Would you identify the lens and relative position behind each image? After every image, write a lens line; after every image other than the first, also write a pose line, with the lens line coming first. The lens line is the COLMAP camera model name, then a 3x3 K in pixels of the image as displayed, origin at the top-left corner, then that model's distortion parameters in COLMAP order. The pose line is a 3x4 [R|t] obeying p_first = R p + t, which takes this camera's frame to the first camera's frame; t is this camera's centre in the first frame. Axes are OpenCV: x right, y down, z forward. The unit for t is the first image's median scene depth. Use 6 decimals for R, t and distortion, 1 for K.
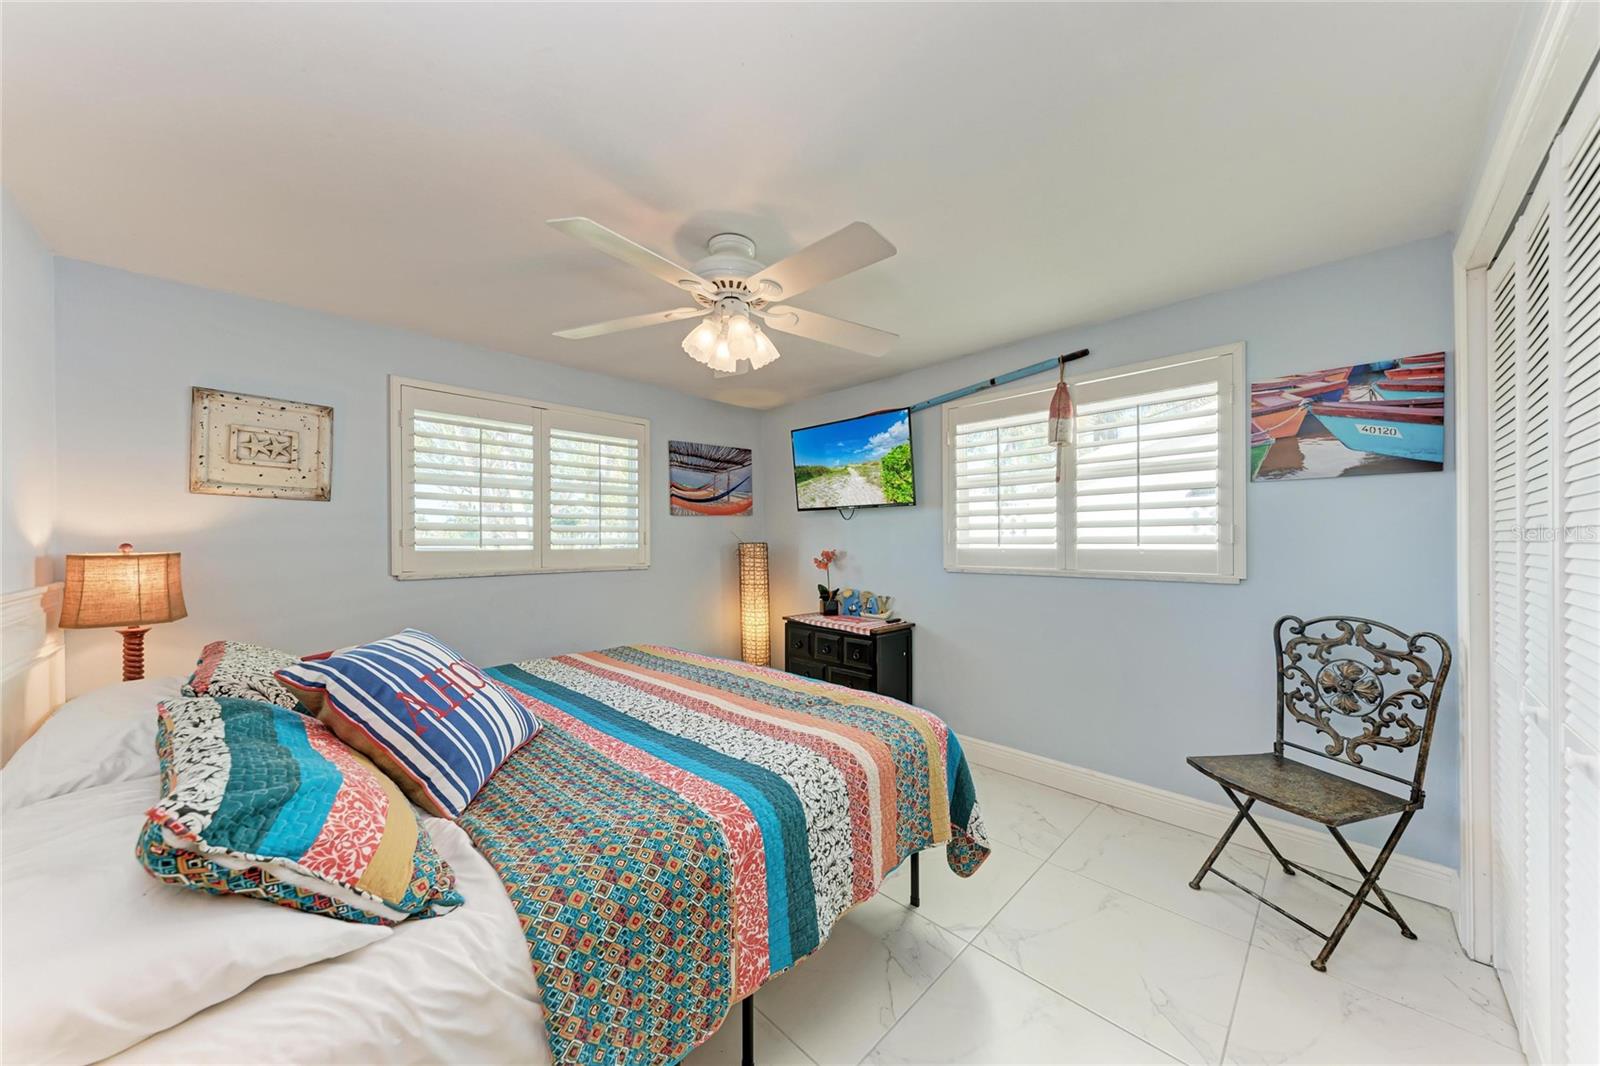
lens RADIAL K [[550.2, 0, 797.0], [0, 550.2, 538.1], [0, 0, 1]] dist [0.014356, -0.003461]
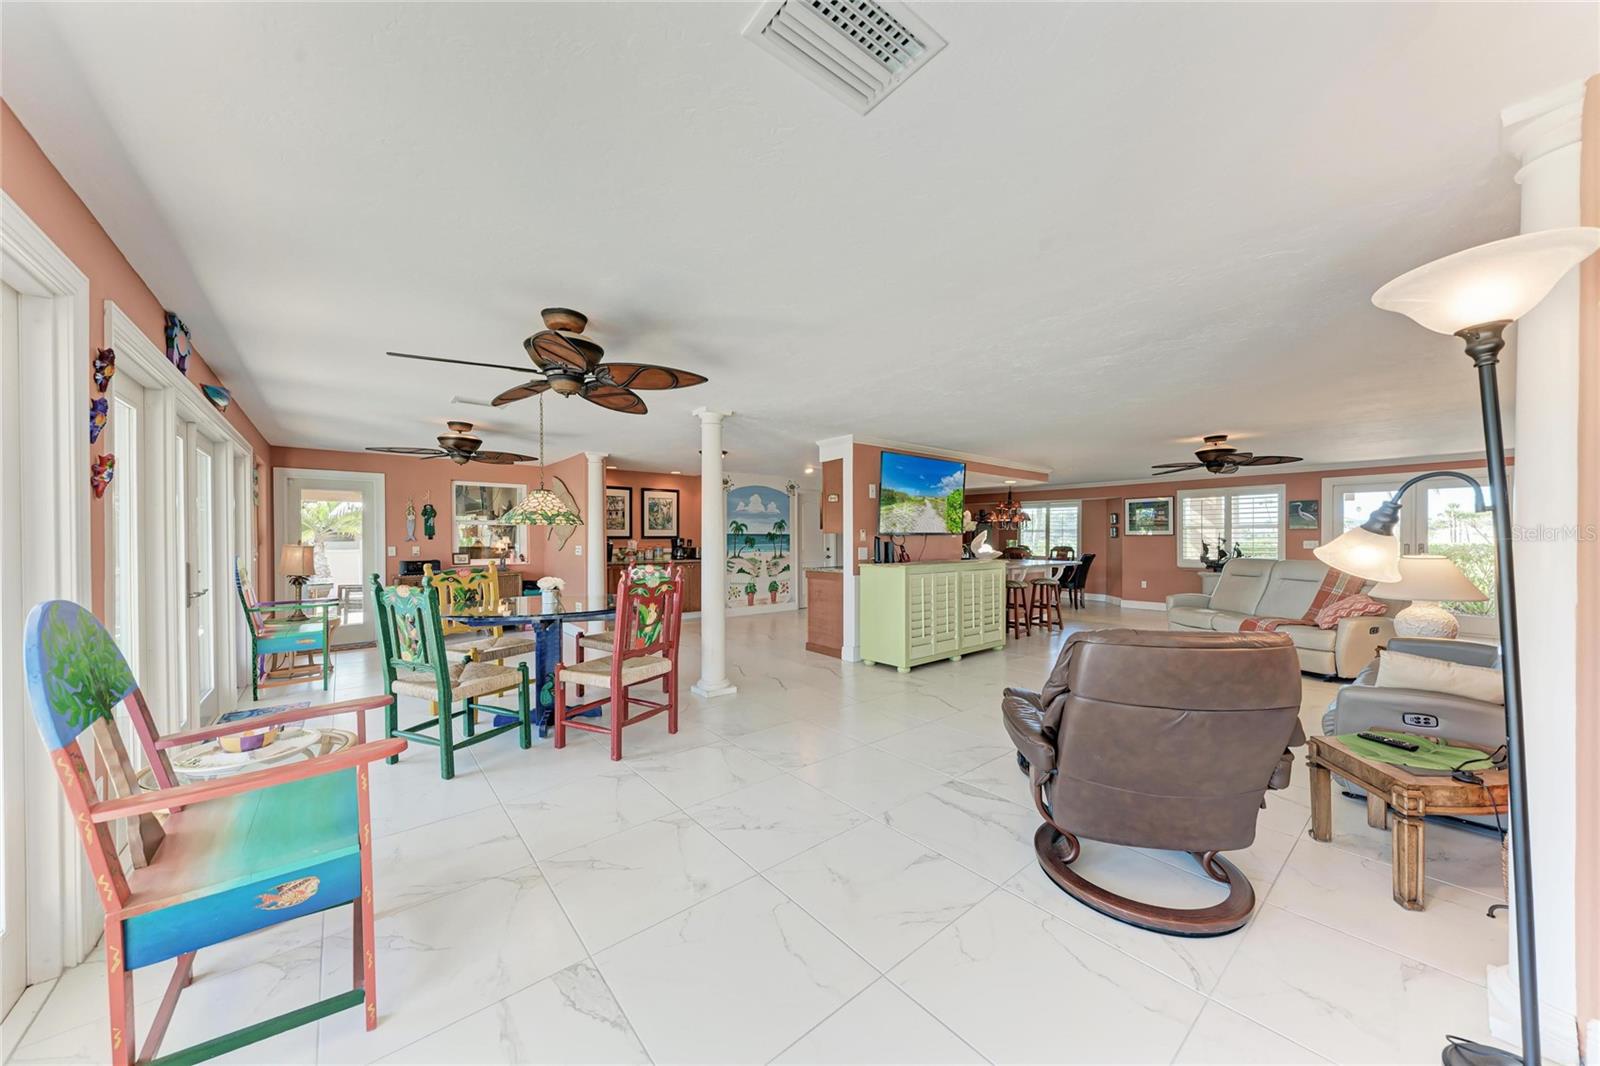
lens RADIAL K [[550.2, 0, 803.4], [0, 550.2, 538.0], [0, 0, 1]] dist [0.014356, -0.003461]
pose [[0.087922, -0.003697, 0.996120, -1.107019], [-0.001412, 0.999992, 0.003836, -0.054848], [-0.996126, -0.001744, 0.087916, 1.206620]]
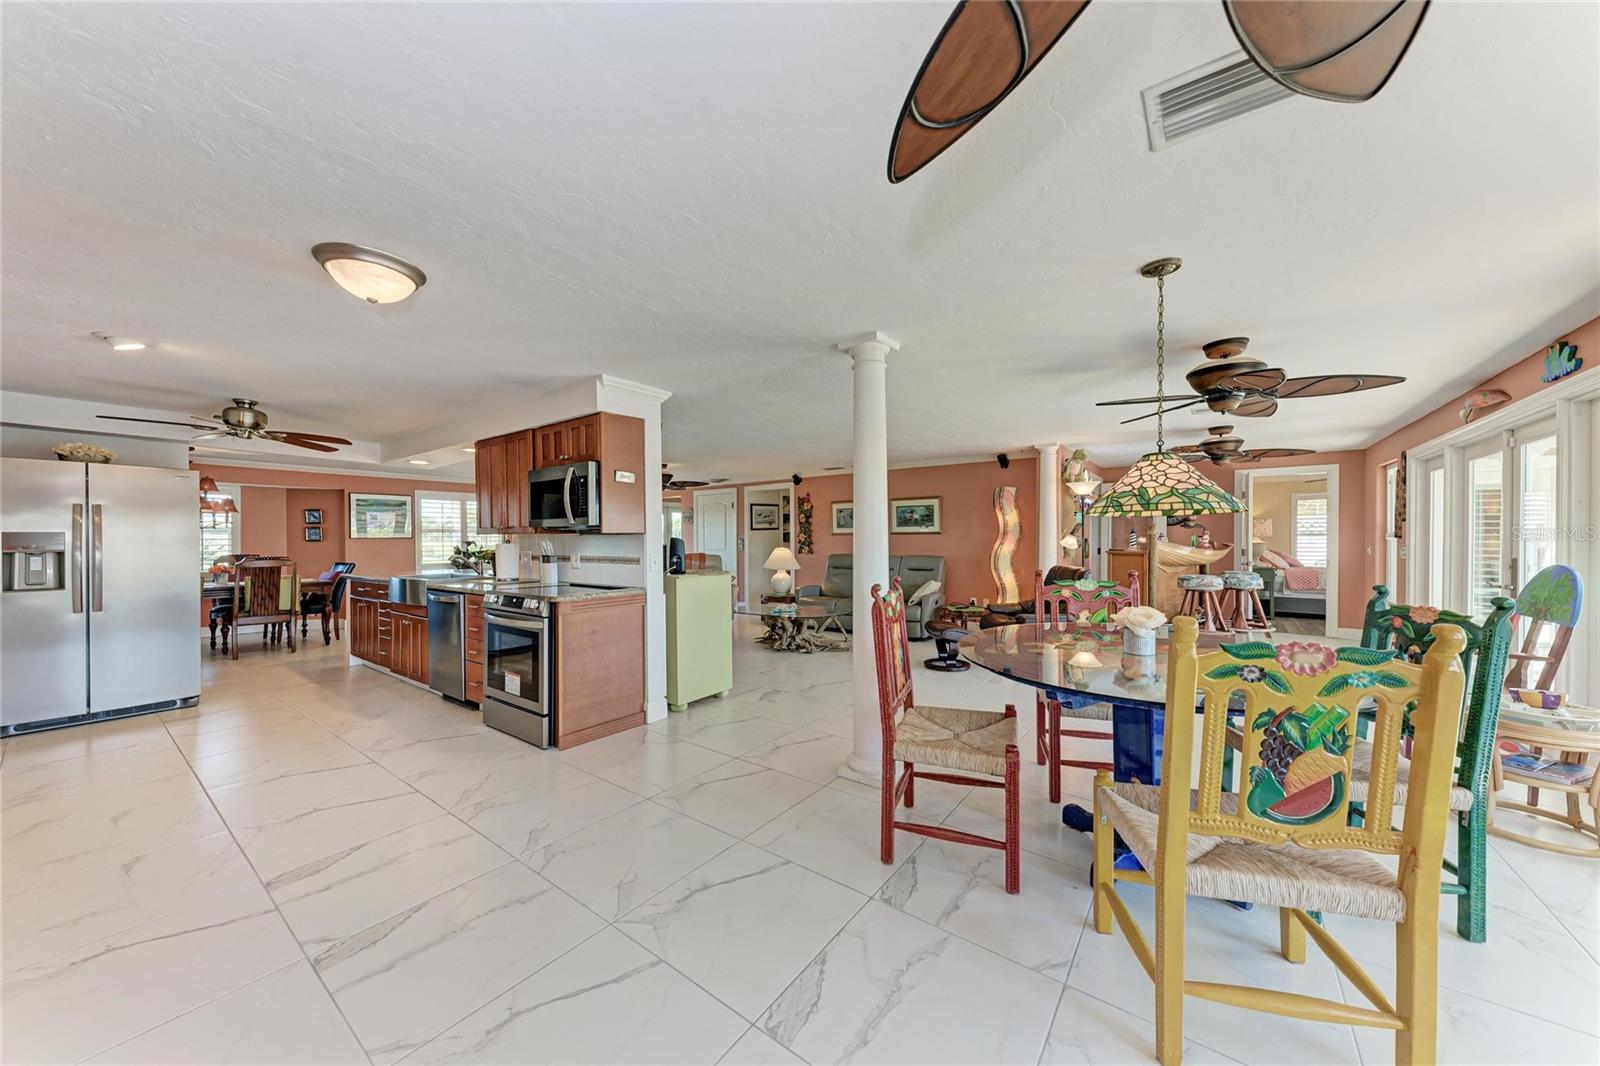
lens RADIAL K [[550.2, 0, 805.0], [0, 550.2, 543.6], [0, 0, 1]] dist [0.014356, -0.003461]
pose [[-0.989345, 0.002230, -0.145571, -0.105431], [0.001629, 0.999990, 0.004247, -0.048731], [0.145579, 0.003965, -0.989339, 1.979094]]
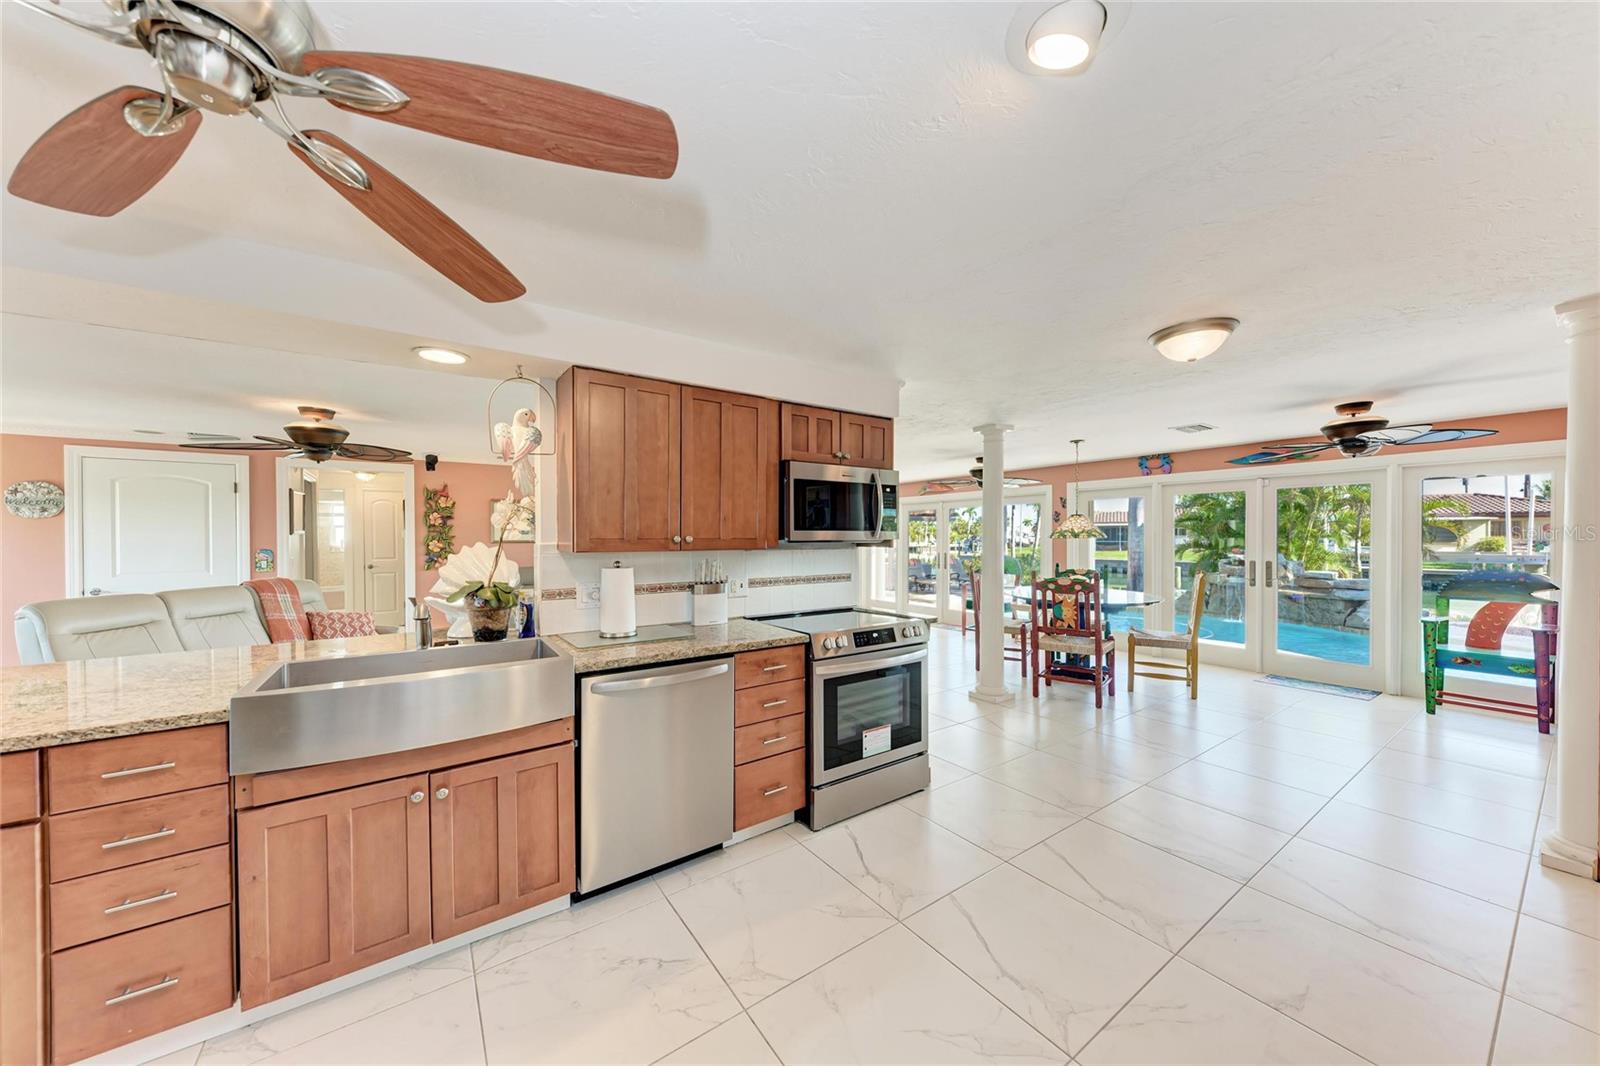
lens RADIAL K [[550.2, 0, 800.9], [0, 550.2, 546.5], [0, 0, 1]] dist [0.014356, -0.003461]
pose [[-0.170952, 0.010516, -0.985223, 0.700225], [0.006258, 0.999934, 0.009587, -0.068511], [0.985260, -0.004527, -0.171006, 1.266095]]
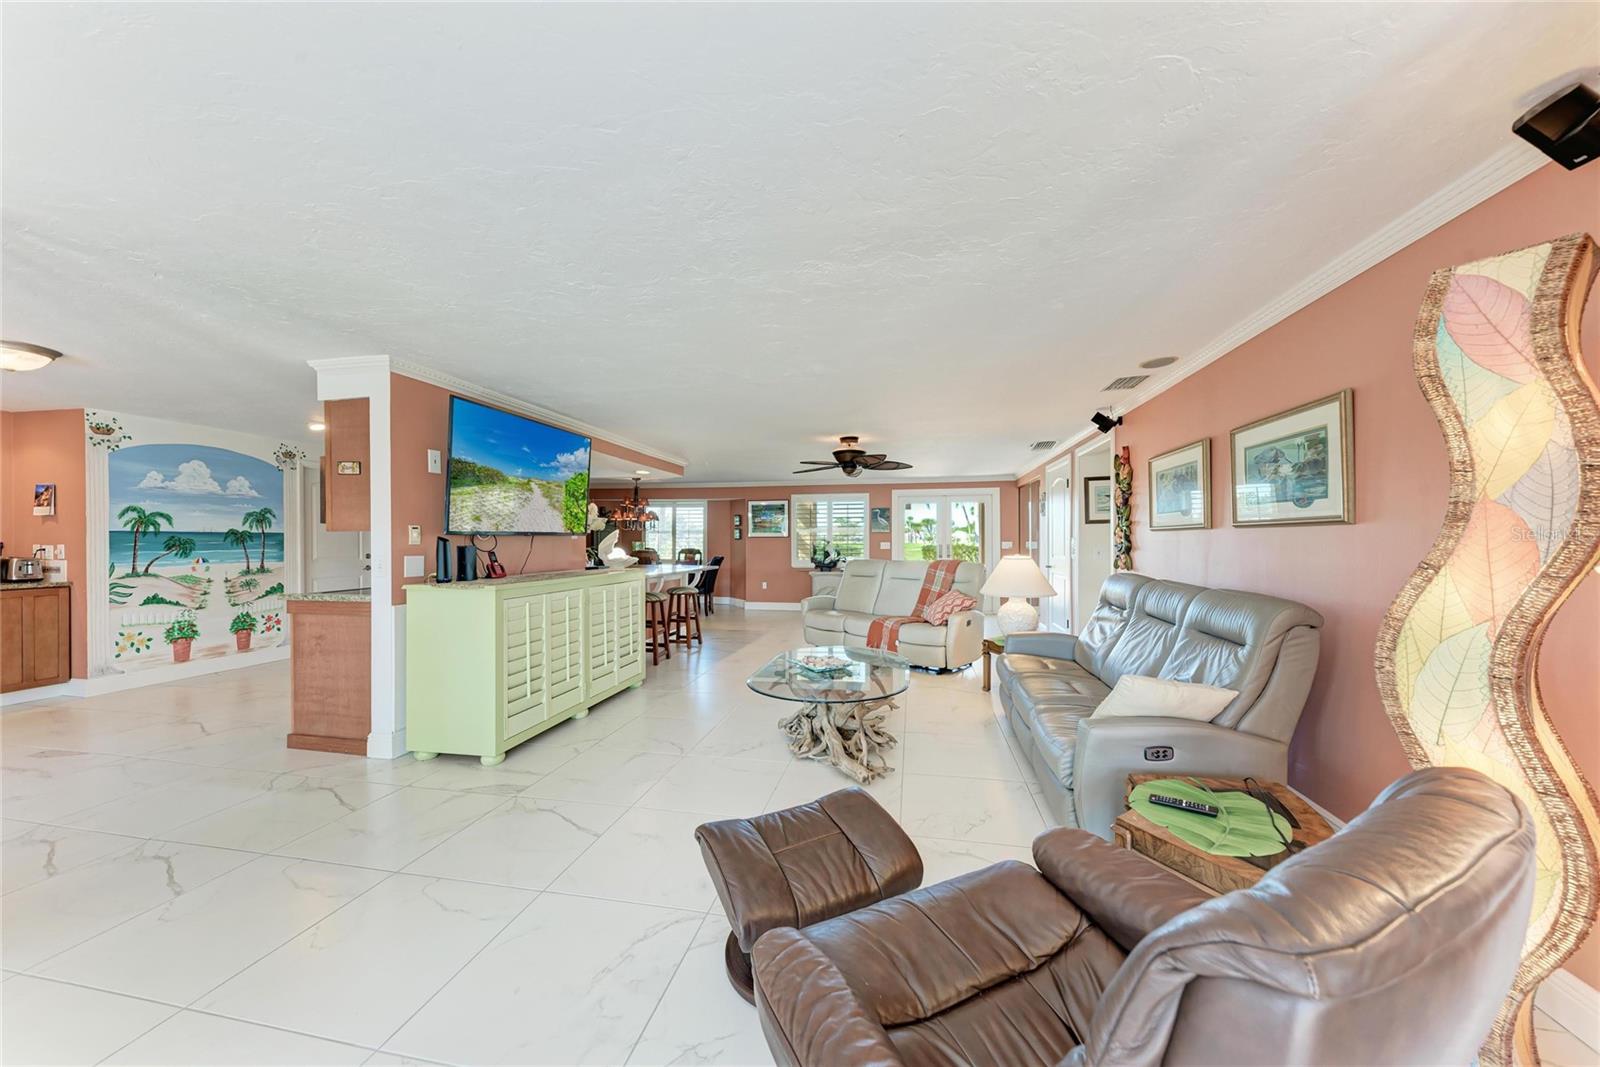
lens RADIAL K [[550.2, 0, 803.5], [0, 550.2, 544.5], [0, 0, 1]] dist [0.014356, -0.003461]
pose [[-0.556845, -0.011739, 0.830533, -0.790118], [-0.005212, 0.999930, 0.010639, -0.054376], [-0.830600, 0.001595, -0.556867, 1.167694]]
